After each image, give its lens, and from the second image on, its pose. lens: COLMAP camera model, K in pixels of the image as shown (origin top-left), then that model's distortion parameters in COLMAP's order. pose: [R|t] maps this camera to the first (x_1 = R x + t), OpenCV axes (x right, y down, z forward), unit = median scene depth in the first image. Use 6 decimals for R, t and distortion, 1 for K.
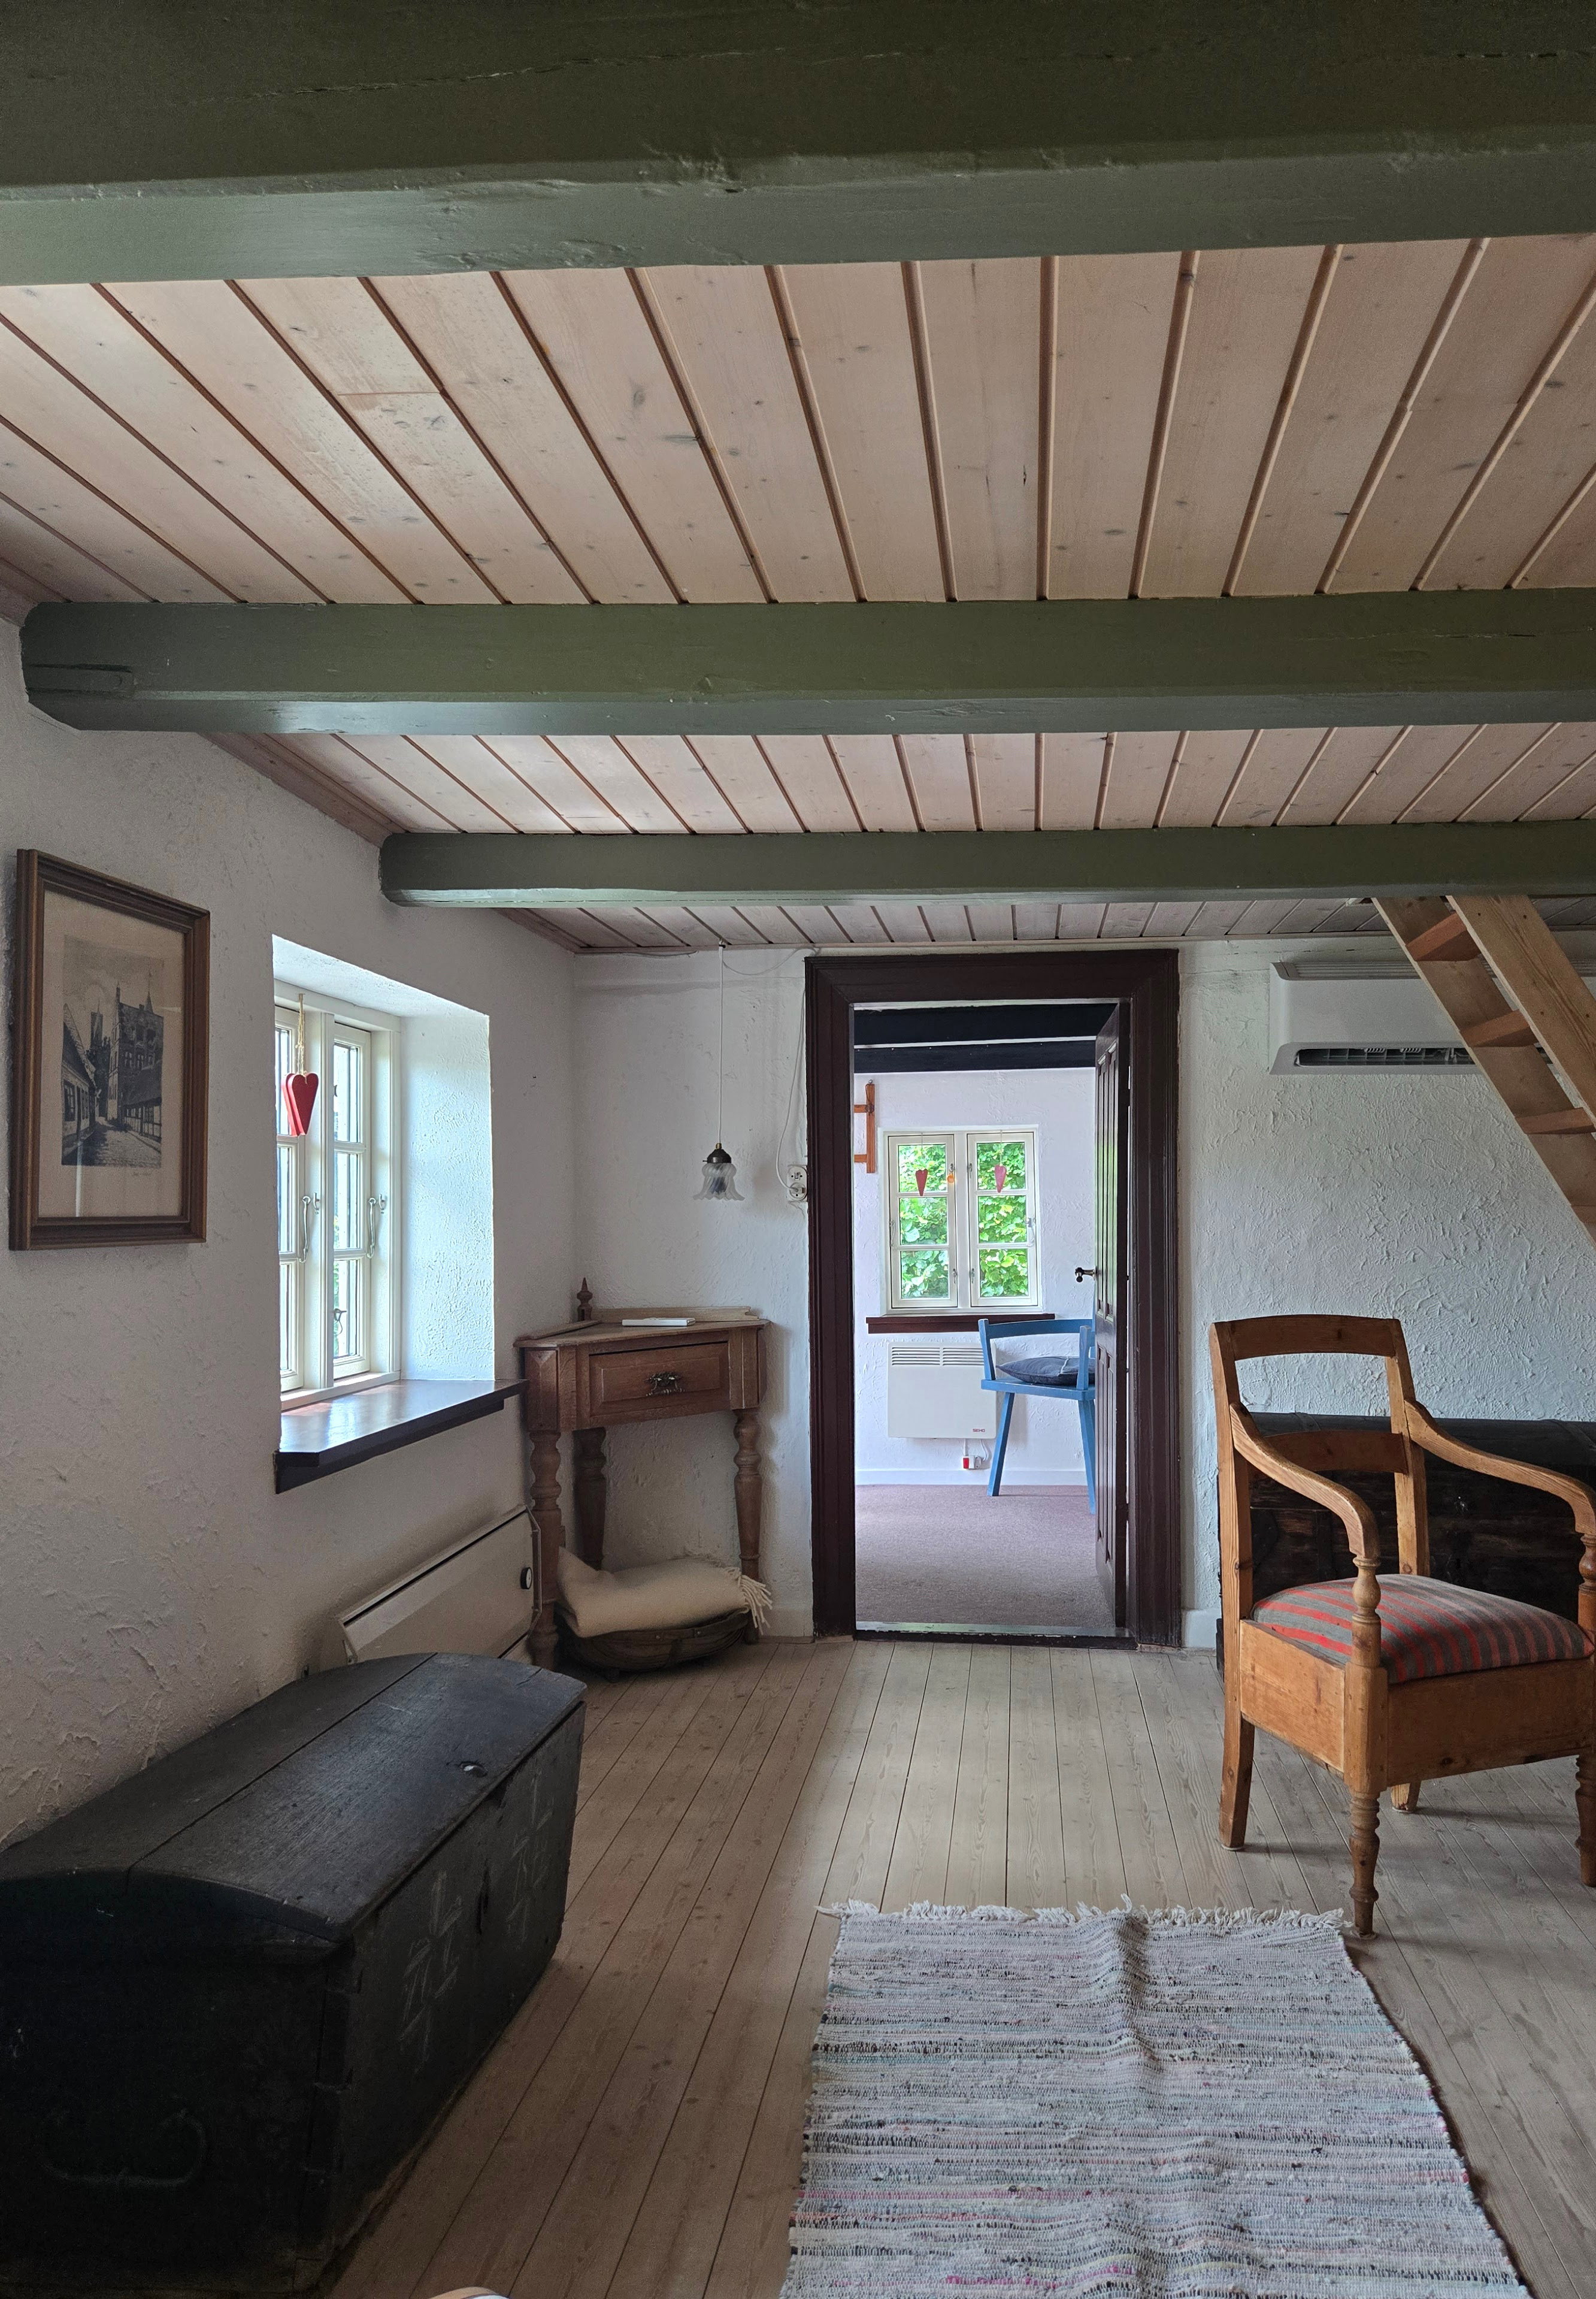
lens RADIAL K [[1697.6, 0, 798.2], [0, 1697.6, 1148.0], [0, 0, 1]] dist [-0.001865, -0.001373]
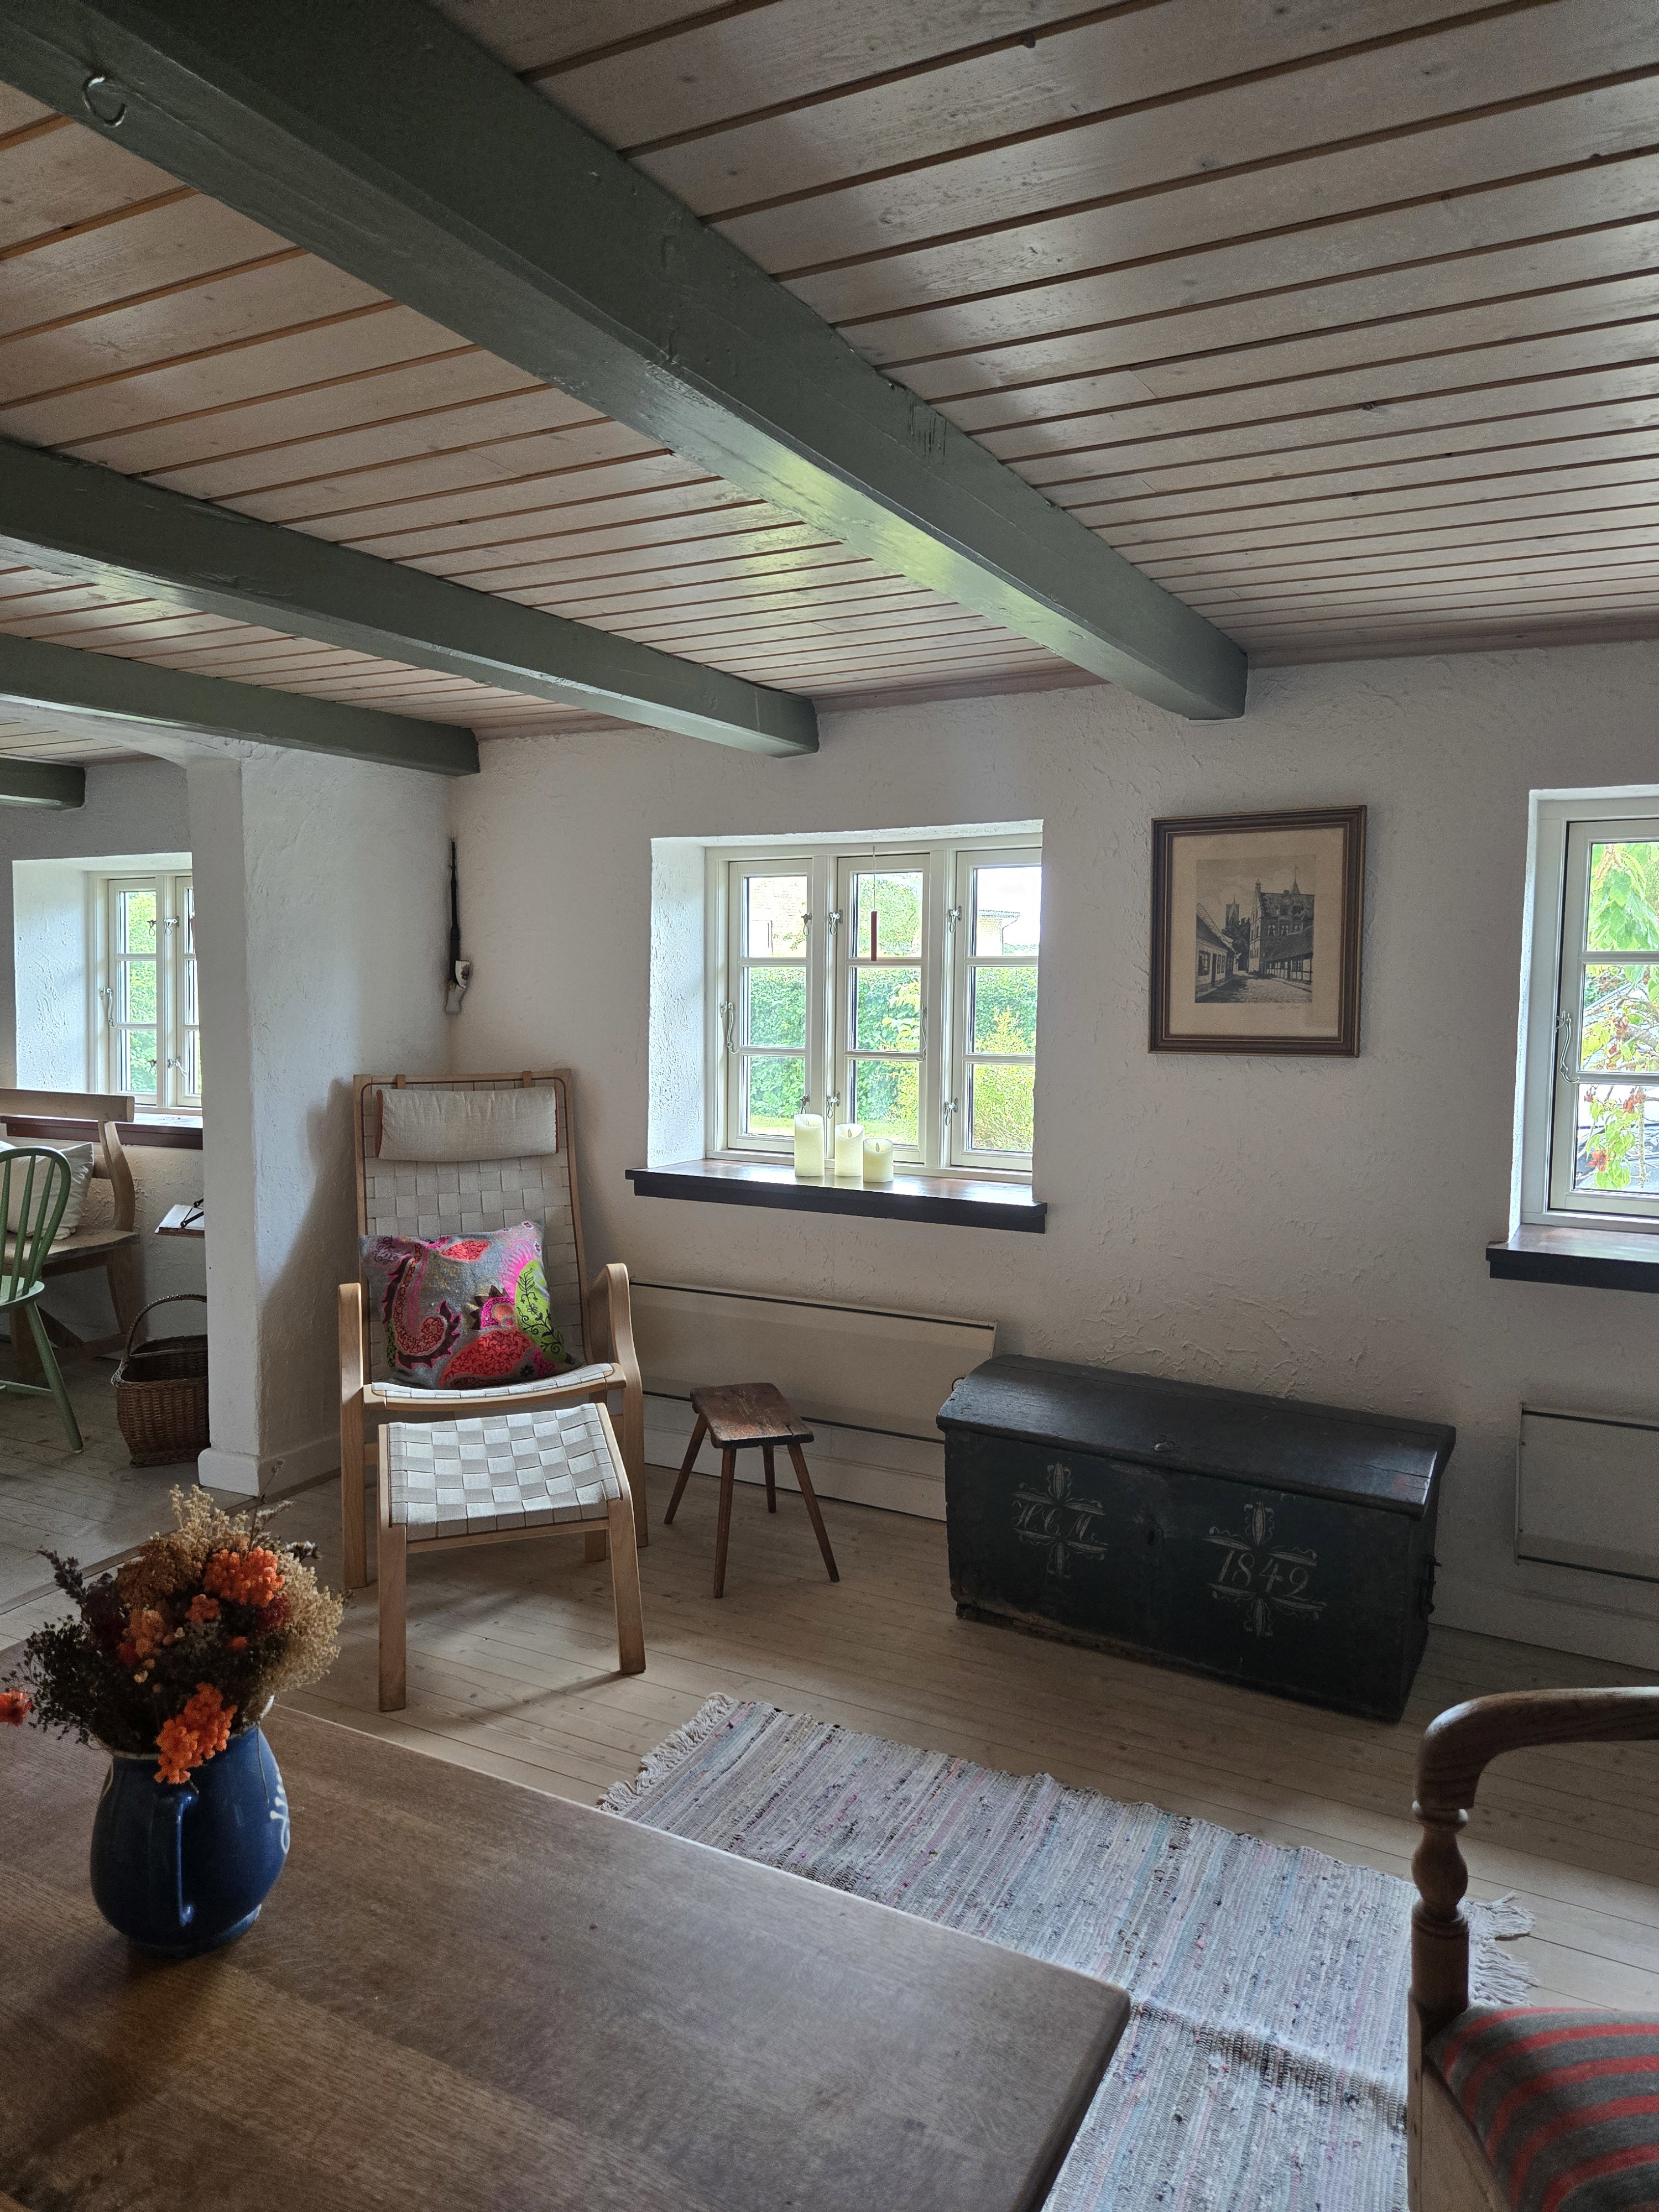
lens RADIAL K [[1567.3, 0, 829.8], [0, 1567.3, 1107.8], [0, 0, 1]] dist [0.000551, -0.003208]
pose [[-0.459656, 0.054296, -0.886436, 1.008123], [0.019717, 0.998507, 0.050937, 0.025540], [0.887878, 0.005936, -0.460040, 1.301892]]
